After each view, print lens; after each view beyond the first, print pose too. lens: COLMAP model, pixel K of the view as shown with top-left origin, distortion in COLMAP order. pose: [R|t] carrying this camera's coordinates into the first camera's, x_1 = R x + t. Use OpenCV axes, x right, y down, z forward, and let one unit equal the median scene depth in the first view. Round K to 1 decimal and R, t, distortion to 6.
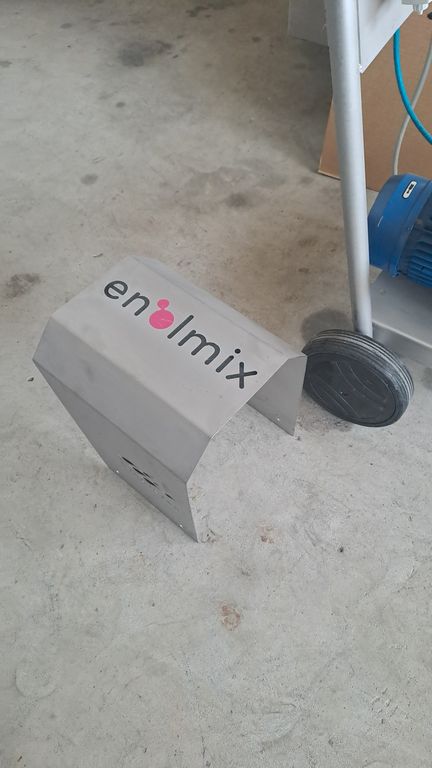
lens RADIAL K [[566.9, 0, 220.8], [0, 566.9, 397.6], [0, 0, 1]] dist [0.069434, -0.076906]
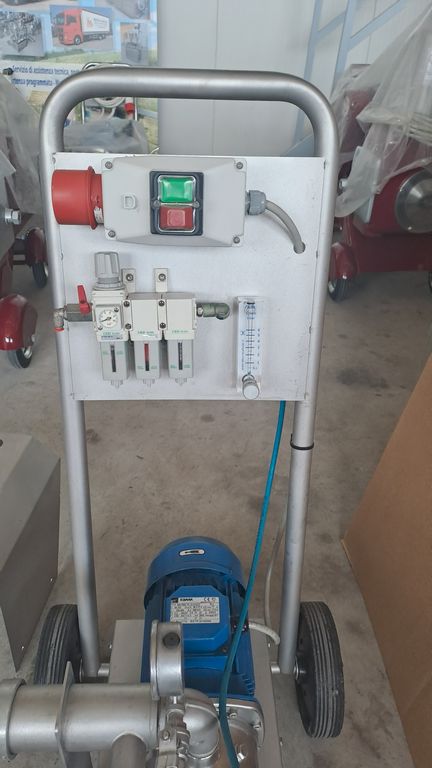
lens RADIAL K [[566.2, 0, 214.3], [0, 566.2, 401.3], [0, 0, 1]] dist [0.073561, -0.069582]
pose [[0.569569, 0.519319, -0.637101, 0.738143], [-0.734860, 0.668961, -0.111677, -0.403471], [0.368200, 0.531788, 0.762647, 0.122260]]
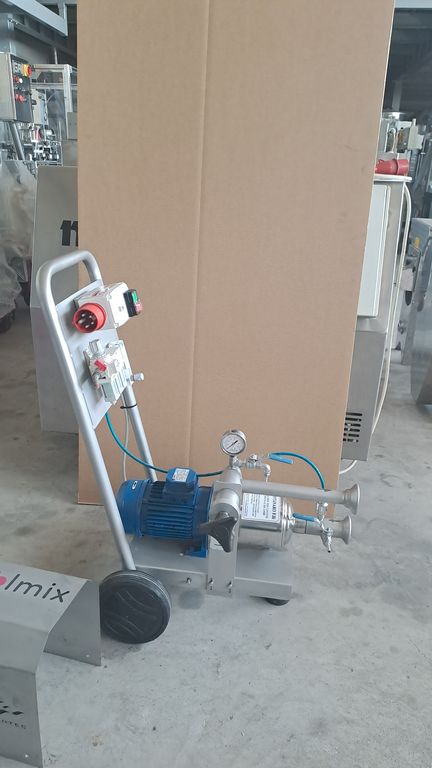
lens RADIAL K [[562.5, 0, 227.0], [0, 562.5, 381.5], [0, 0, 1]] dist [0.012154, 0.002087]
pose [[0.891593, -0.084408, 0.444901, -0.149304], [0.340630, 0.772383, -0.536093, 0.379206], [-0.298383, 0.629524, 0.717403, -0.489271]]
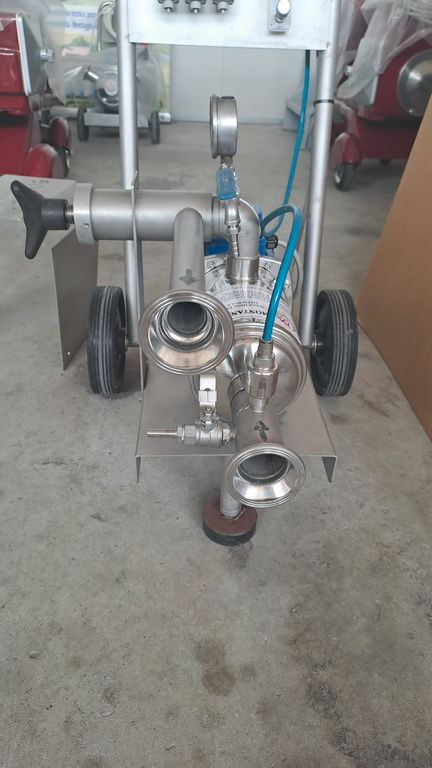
lens RADIAL K [[566.9, 0, 220.8], [0, 566.9, 397.6], [0, 0, 1]] dist [0.069434, -0.076906]
pose [[0.574782, 0.497893, -0.649406, 1.082688], [-0.735896, 0.661583, -0.144104, 0.037439], [0.357888, 0.560724, 0.746663, 0.327004]]
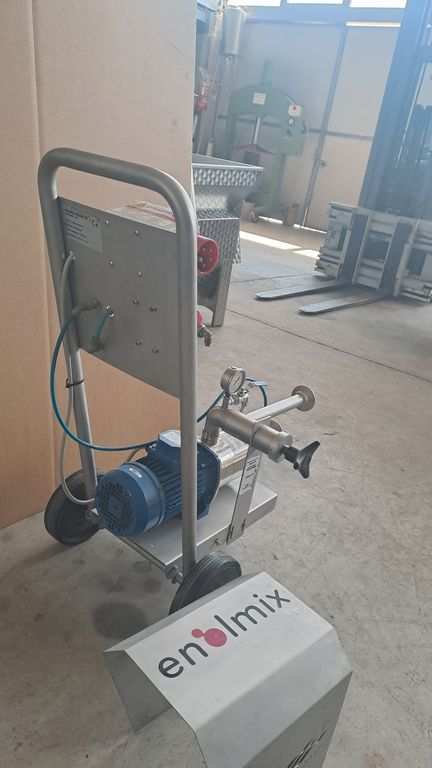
lens RADIAL K [[566.2, 0, 214.3], [0, 566.2, 401.3], [0, 0, 1]] dist [0.073561, -0.069582]
pose [[0.097582, -0.348472, 0.932226, -0.786084], [0.756172, 0.634962, 0.158199, -0.486812], [-0.647056, 0.689486, 0.325466, 0.267470]]
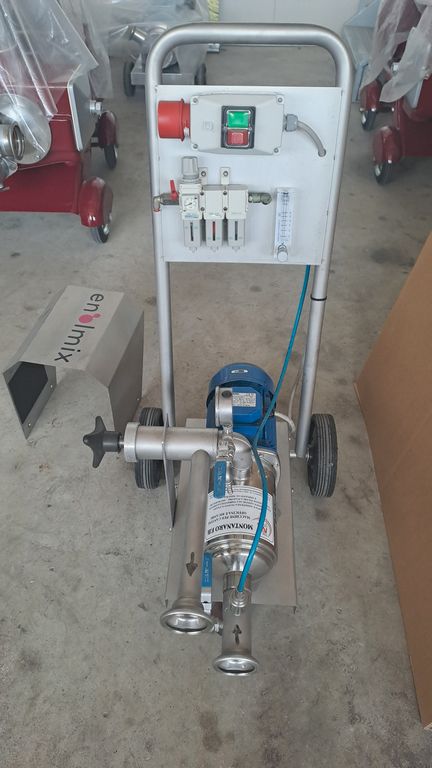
lens RADIAL K [[566.2, 0, 214.3], [0, 566.2, 401.3], [0, 0, 1]] dist [0.073561, -0.069582]
pose [[0.497359, 0.656828, -0.566755, 1.022272], [-0.758480, 0.646332, 0.083444, -0.341386], [0.421121, 0.388371, 0.819650, -0.146044]]
